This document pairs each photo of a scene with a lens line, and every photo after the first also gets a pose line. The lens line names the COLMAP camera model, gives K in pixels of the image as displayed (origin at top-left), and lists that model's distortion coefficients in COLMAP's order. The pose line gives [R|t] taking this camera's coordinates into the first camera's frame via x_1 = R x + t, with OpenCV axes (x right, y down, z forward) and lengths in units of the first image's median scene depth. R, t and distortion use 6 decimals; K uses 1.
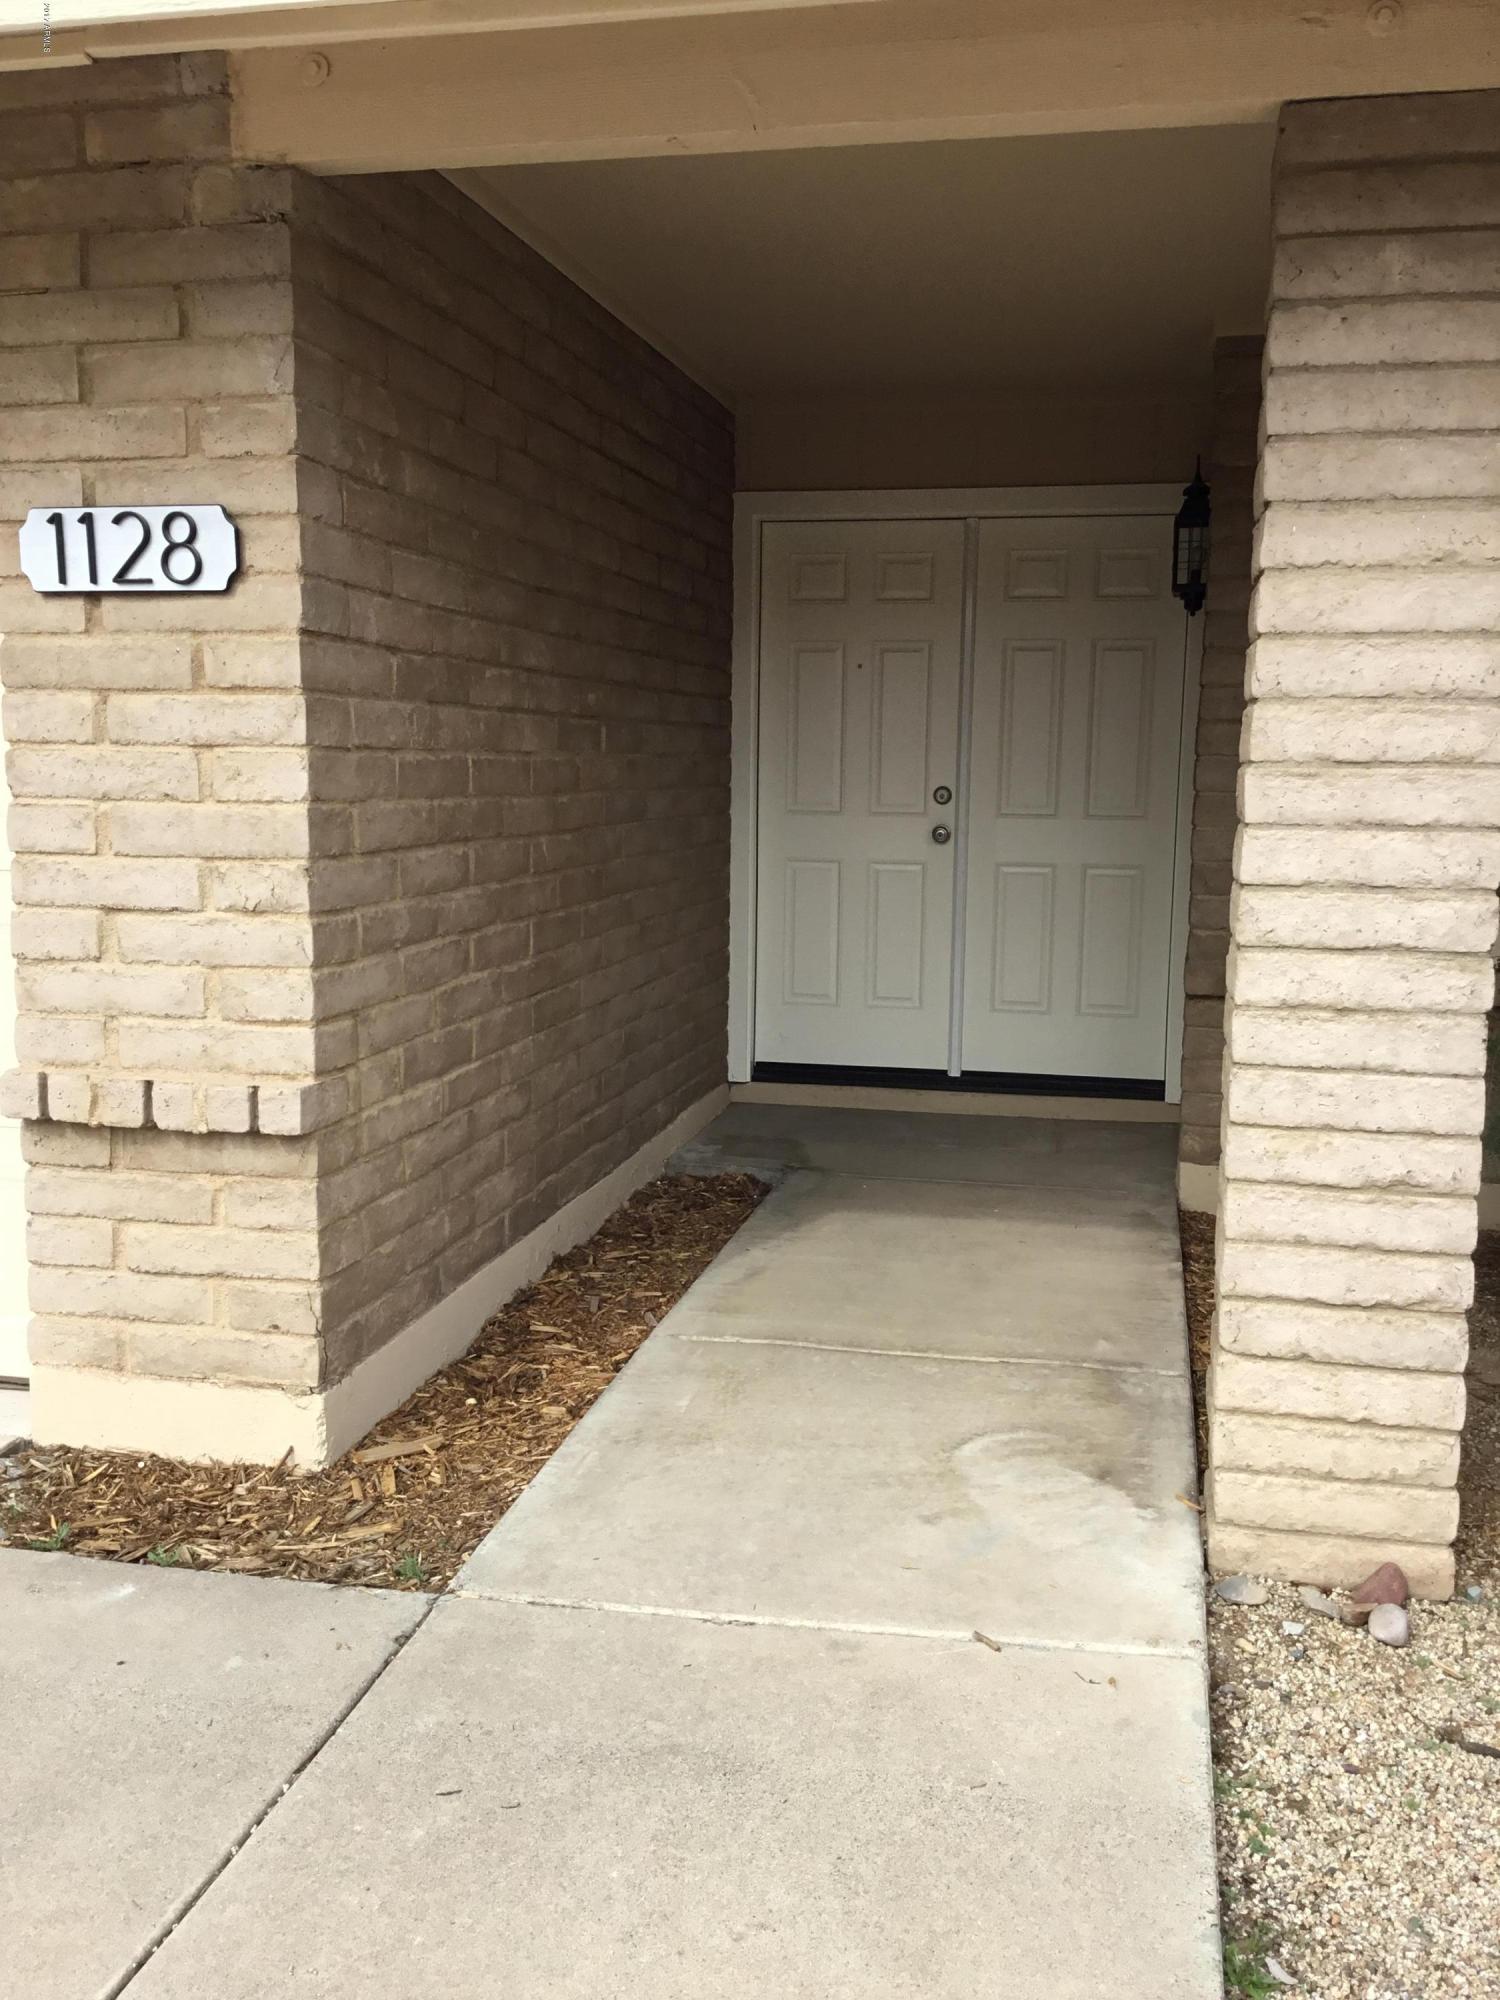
lens RADIAL K [[1800.5, 0, 753.9], [0, 1800.5, 997.7], [0, 0, 1]] dist [0.063621, 0.001777]
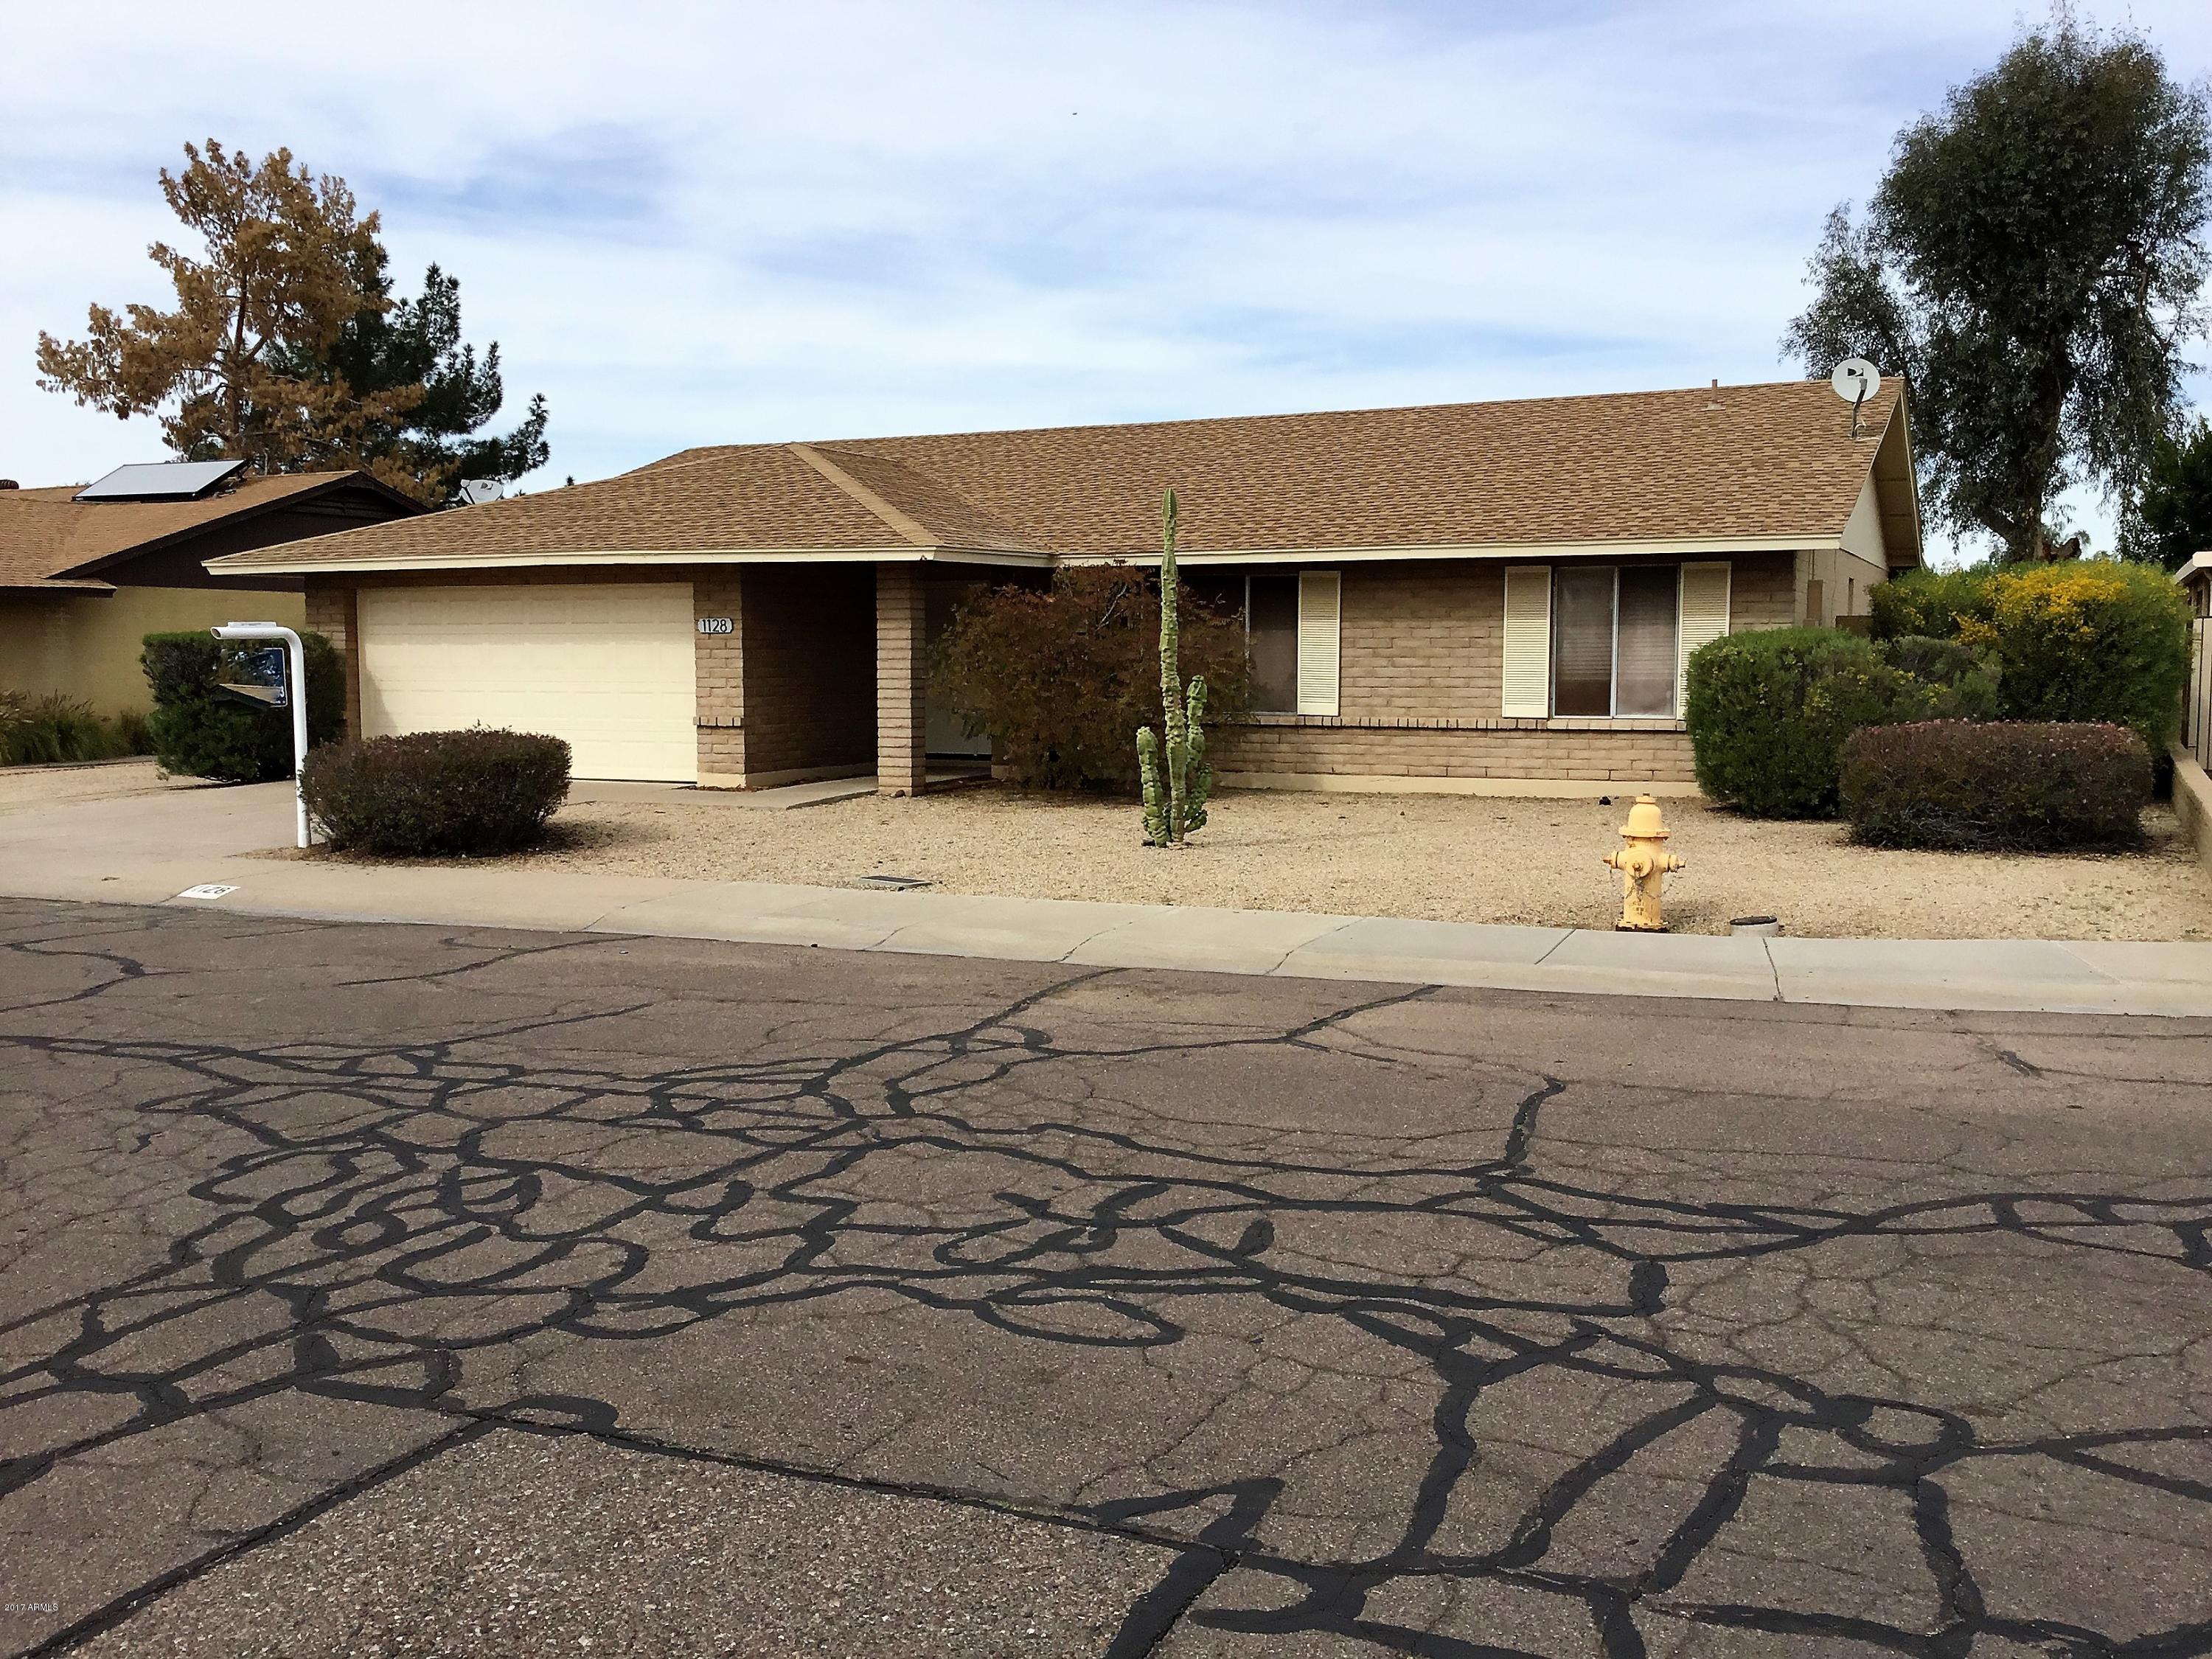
lens RADIAL K [[1991.3, 0, 1104.1], [0, 1991.3, 832.1], [0, 0, 1]] dist [0.063621, 0.001777]
pose [[0.973135, 0.005606, -0.230166, 2.312960], [-0.018081, 0.998477, -0.052130, 0.715891], [0.229523, 0.054891, 0.971754, -4.829911]]
